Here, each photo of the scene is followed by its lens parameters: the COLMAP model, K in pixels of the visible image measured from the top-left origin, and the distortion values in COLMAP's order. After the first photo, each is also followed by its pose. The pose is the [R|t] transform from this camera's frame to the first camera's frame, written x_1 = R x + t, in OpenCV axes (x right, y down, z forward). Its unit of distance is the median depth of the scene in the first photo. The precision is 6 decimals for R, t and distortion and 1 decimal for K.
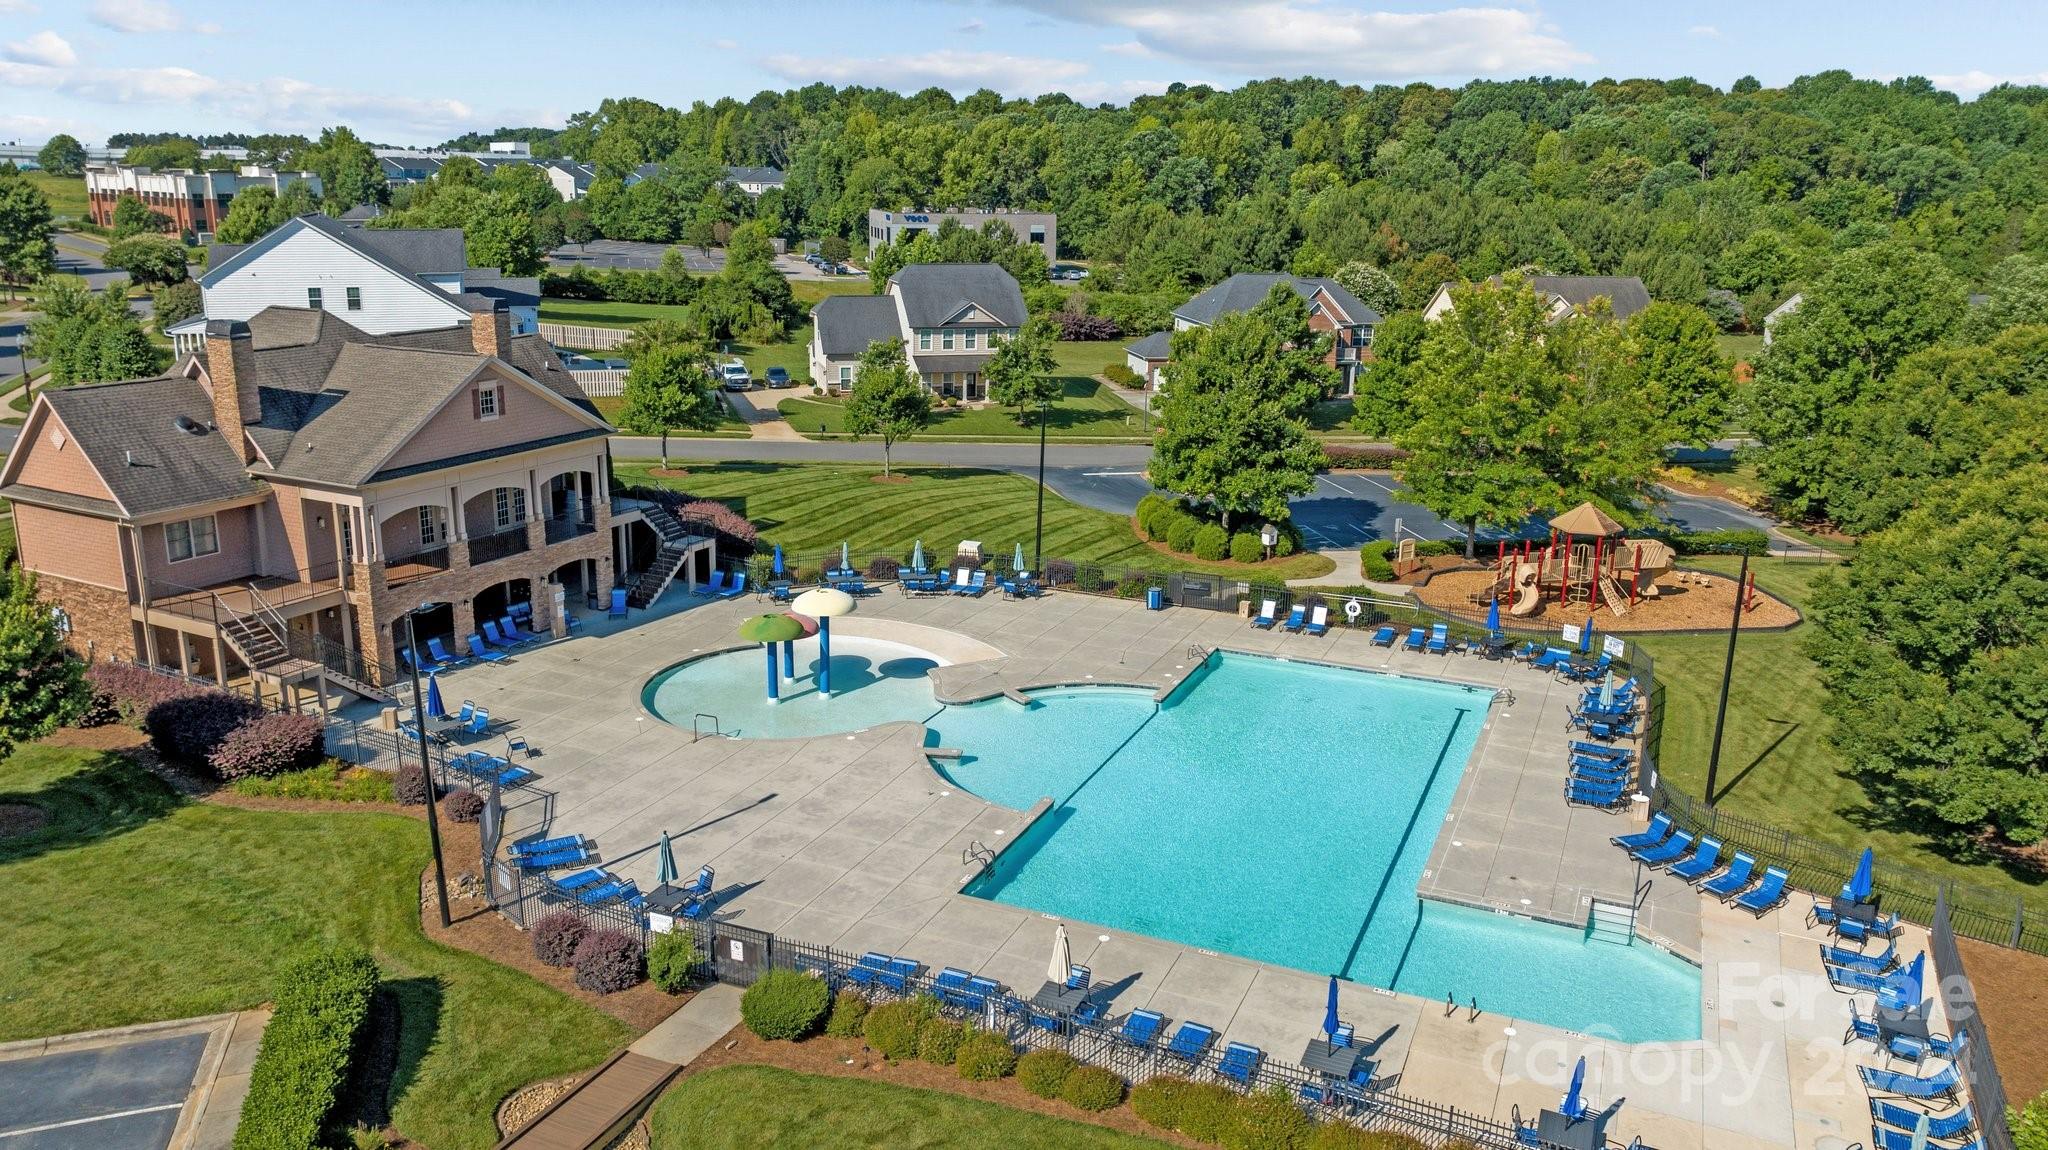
lens RADIAL K [[1470.9, 0, 1024.0], [0, 1470.9, 575.0], [0, 0, 1]] dist [0.007476, 0.000001]
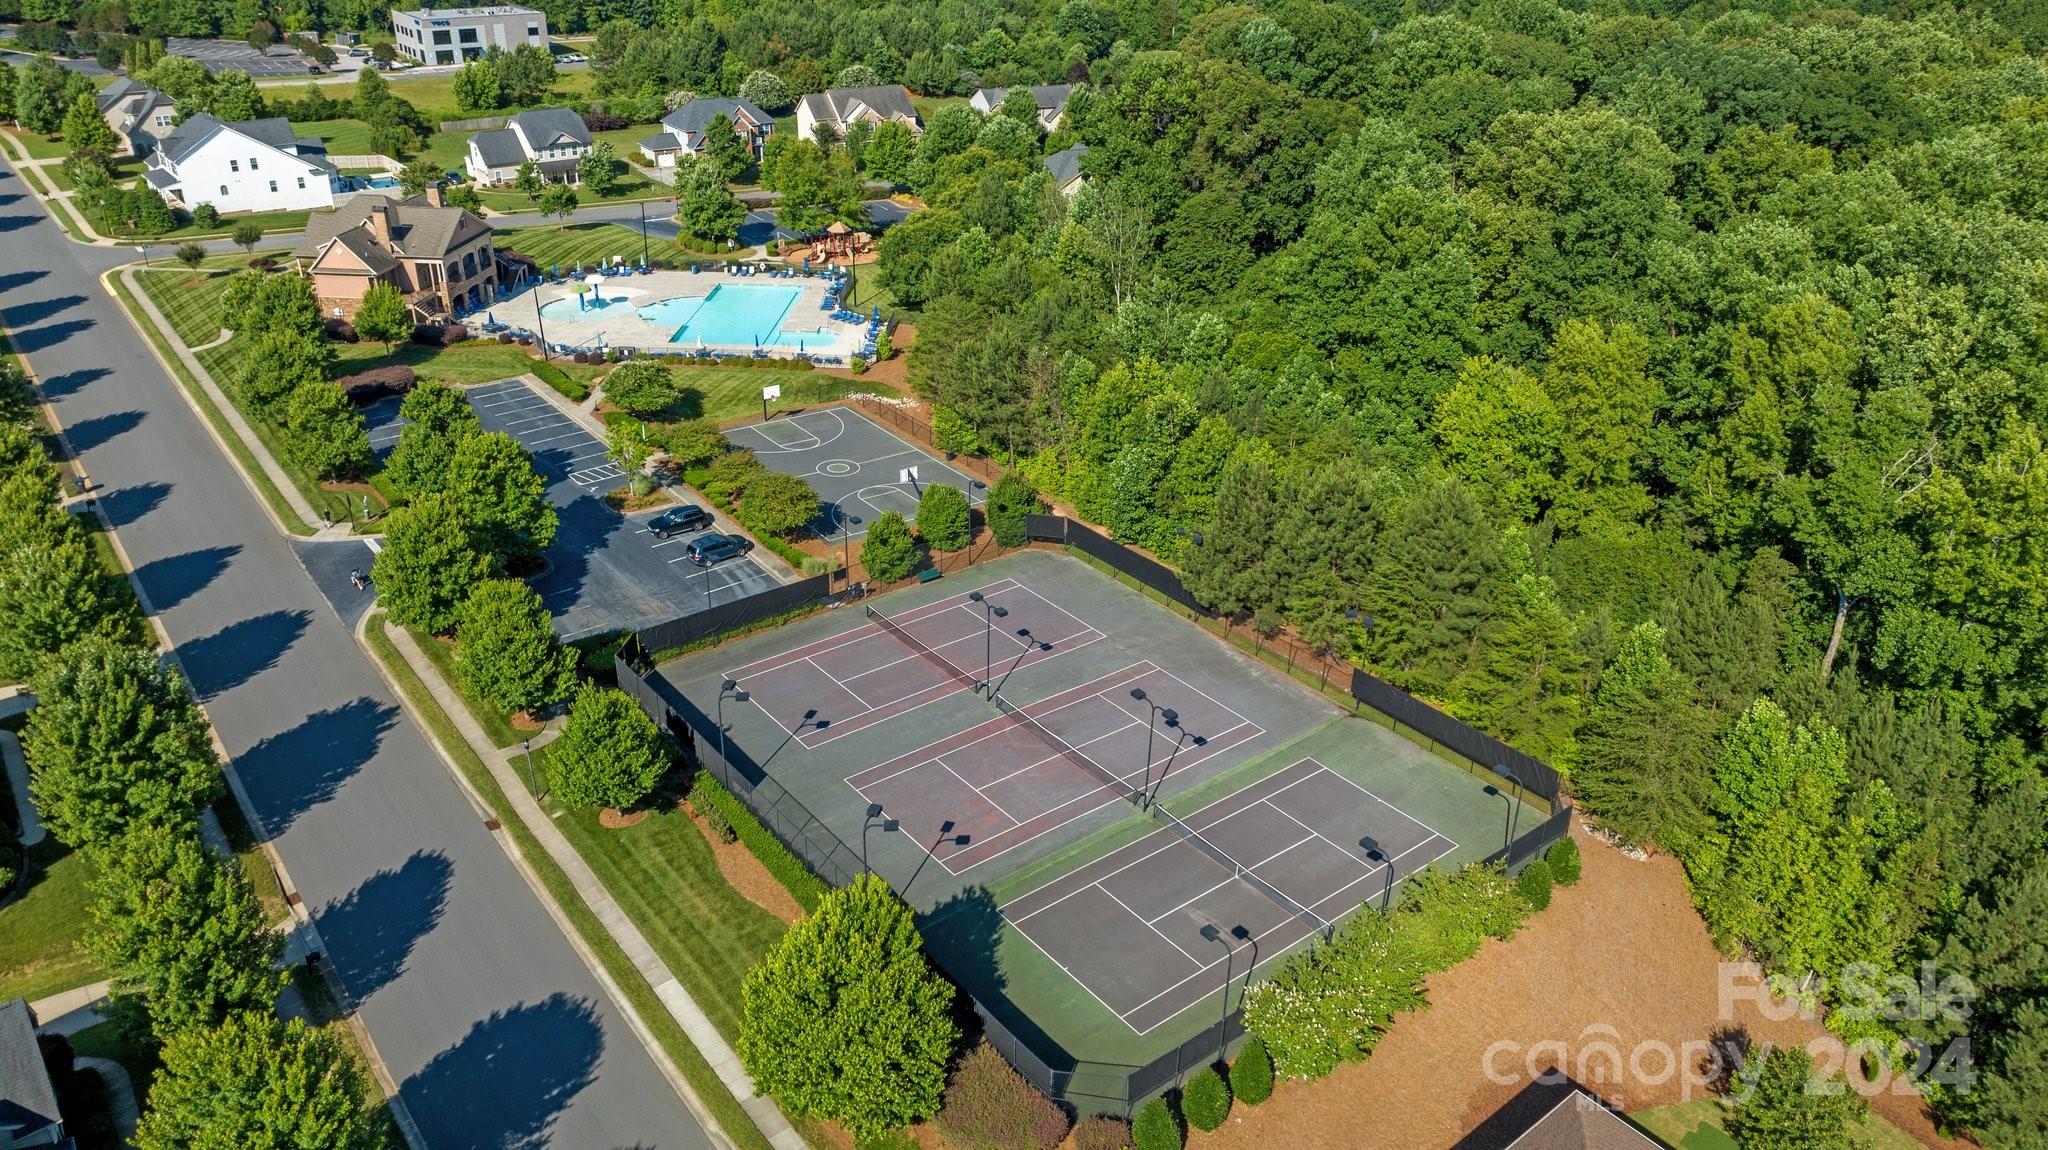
lens RADIAL K [[1439.6, 0, 1024.0], [0, 1439.6, 575.0], [0, 0, 1]] dist [-0.026421, 0.000124]
pose [[0.931506, -0.166839, 0.323205, -0.303711], [0.094975, 0.969335, 0.226647, 0.018817], [-0.351108, -0.180427, 0.918787, -1.828700]]
